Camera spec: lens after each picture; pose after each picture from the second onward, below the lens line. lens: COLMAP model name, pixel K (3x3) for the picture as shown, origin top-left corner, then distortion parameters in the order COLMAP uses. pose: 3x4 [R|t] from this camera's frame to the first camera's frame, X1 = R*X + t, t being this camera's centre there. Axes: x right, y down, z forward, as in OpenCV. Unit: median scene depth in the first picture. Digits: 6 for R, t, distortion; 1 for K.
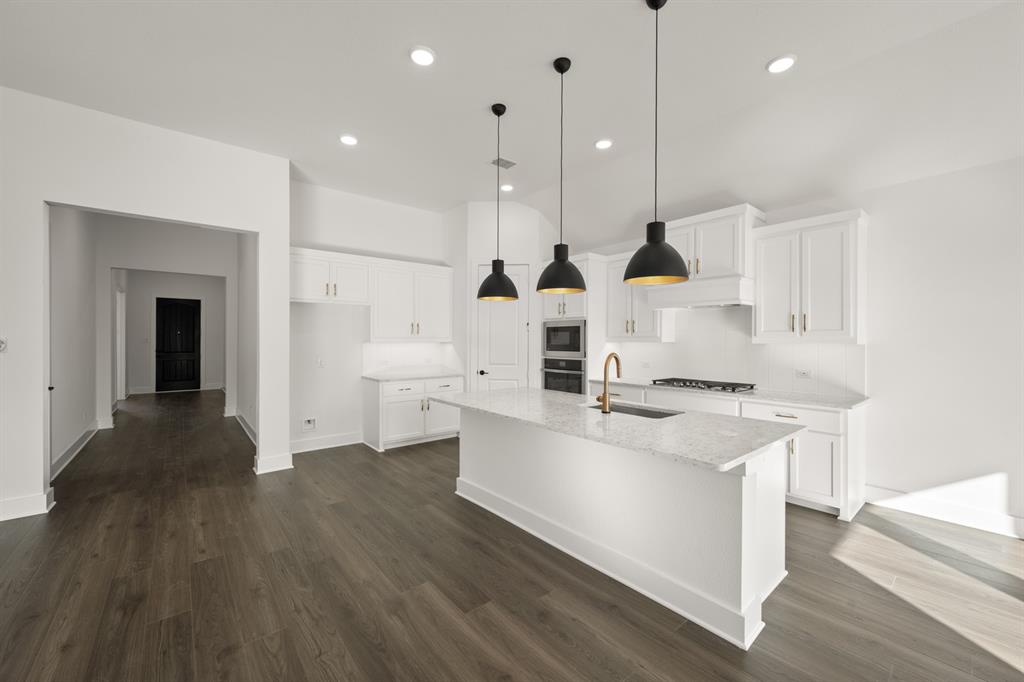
lens RADIAL K [[402.5, 0, 514.4], [0, 402.5, 339.1], [0, 0, 1]] dist [-0.000439, -0.000164]
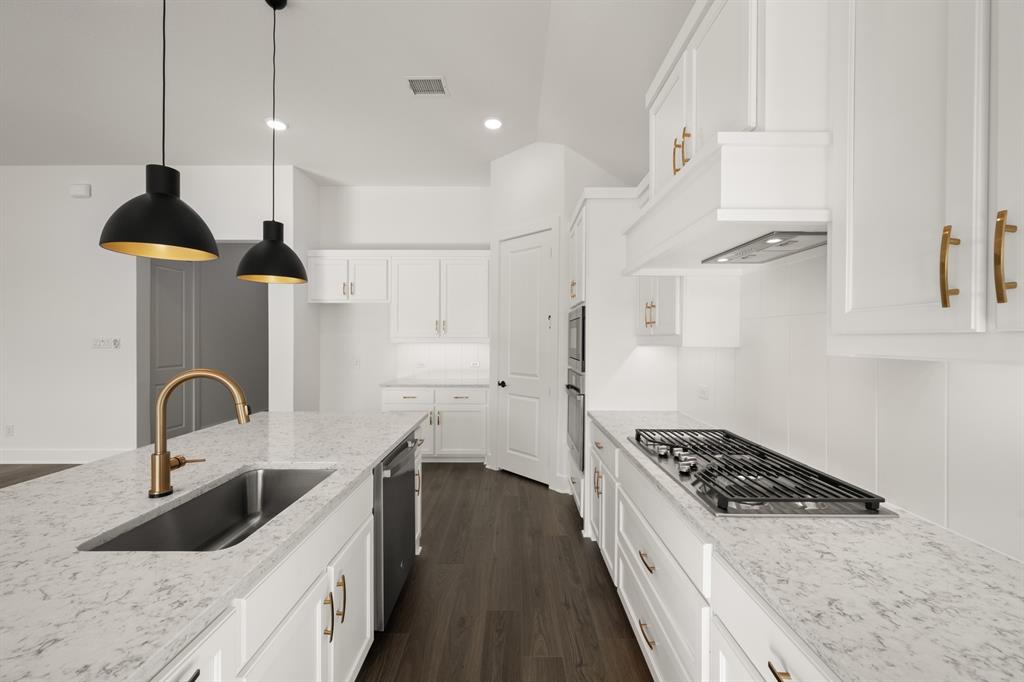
lens RADIAL K [[402.5, 0, 514.4], [0, 402.5, 339.1], [0, 0, 1]] dist [-0.000439, -0.000164]
pose [[0.770989, 0.000333, -0.636848, 0.475046], [-0.000115, 1.000000, 0.000384, -0.000775], [0.636848, -0.000223, 0.770989, 0.501455]]
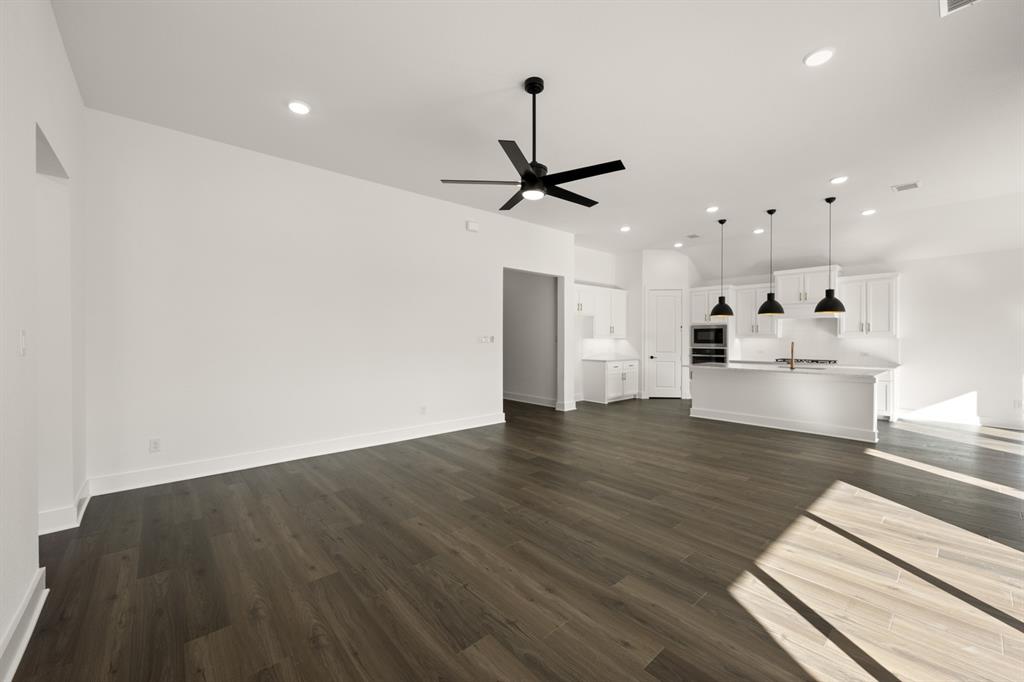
lens RADIAL K [[402.5, 0, 514.4], [0, 402.5, 339.1], [0, 0, 1]] dist [-0.000439, -0.000164]
pose [[0.999563, -0.001682, 0.029519, -0.771085], [0.001540, 0.999987, 0.004844, 0.003141], [-0.029526, -0.004796, 0.999552, -0.661062]]
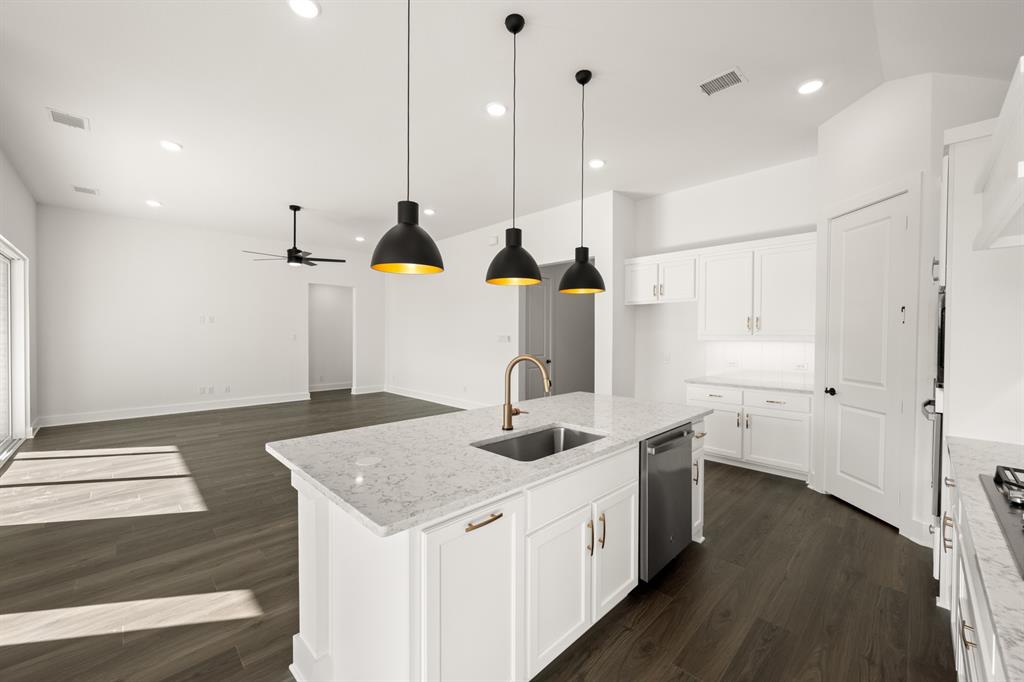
lens RADIAL K [[402.5, 0, 514.4], [0, 402.5, 339.1], [0, 0, 1]] dist [-0.000439, -0.000164]
pose [[0.090048, 0.008437, -0.995902, 0.566195], [-0.003742, 0.999960, 0.008133, -0.000906], [0.995930, 0.002994, 0.090076, 0.524463]]
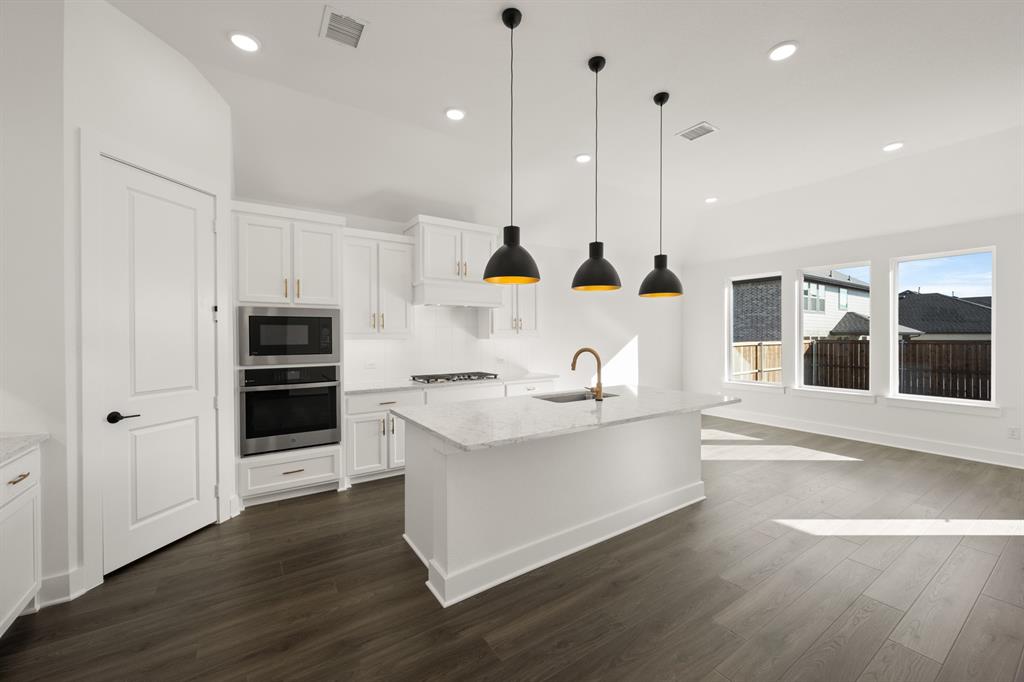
lens RADIAL K [[402.5, 0, 514.4], [0, 402.5, 339.1], [0, 0, 1]] dist [-0.000439, -0.000164]
pose [[0.102654, -0.011241, 0.994654, -0.518341], [0.001530, 0.999937, 0.011143, -0.002127], [-0.994716, 0.000378, 0.102665, 0.626793]]
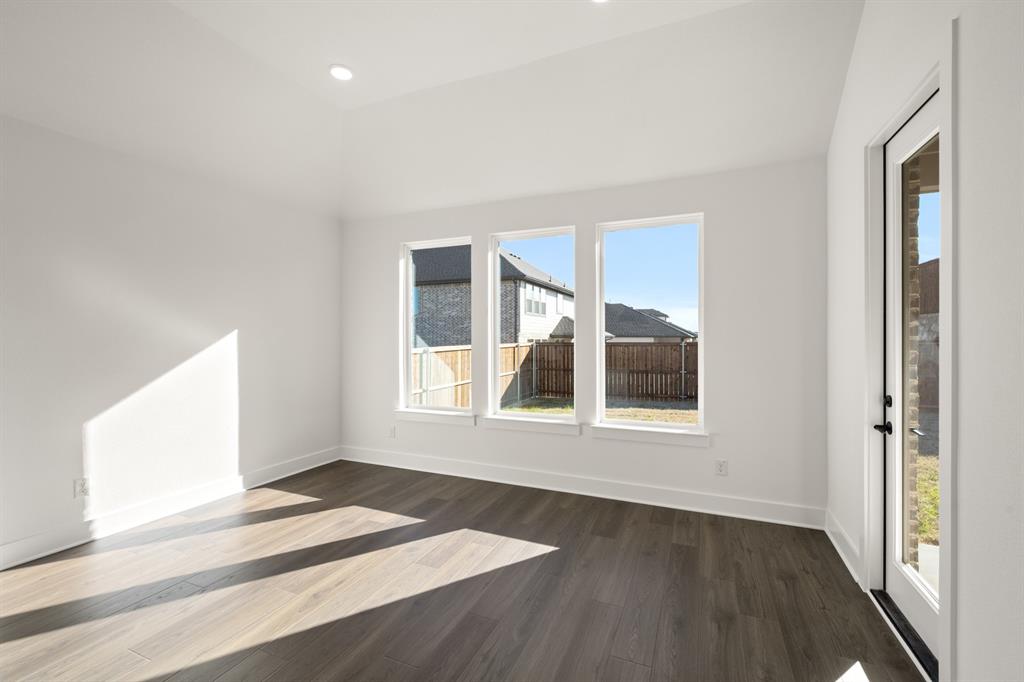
lens RADIAL K [[440.7, 0, 512.0], [0, 440.7, 341.0], [0, 0, 1]] dist [0.001030, 0.000139]
pose [[-0.450751, -0.008076, 0.892613, -0.015308], [-0.001834, 0.999965, 0.008121, 0.005416], [-0.892648, 0.002023, -0.450750, 0.254149]]
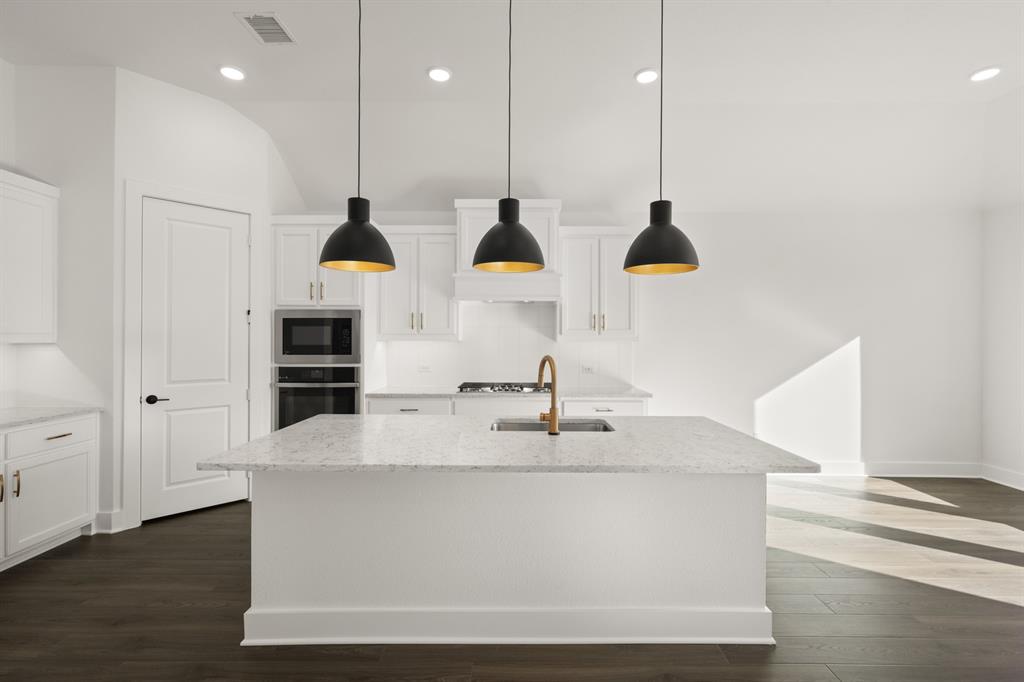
lens RADIAL K [[455.0, 0, 512.0], [0, 455.0, 341.0], [0, 0, 1]] dist [0.002154, 0.000118]
pose [[0.643984, -0.004853, 0.765024, -0.269394], [-0.001625, 0.999969, 0.007711, 0.000525], [-0.765037, -0.006209, 0.643956, 0.285257]]
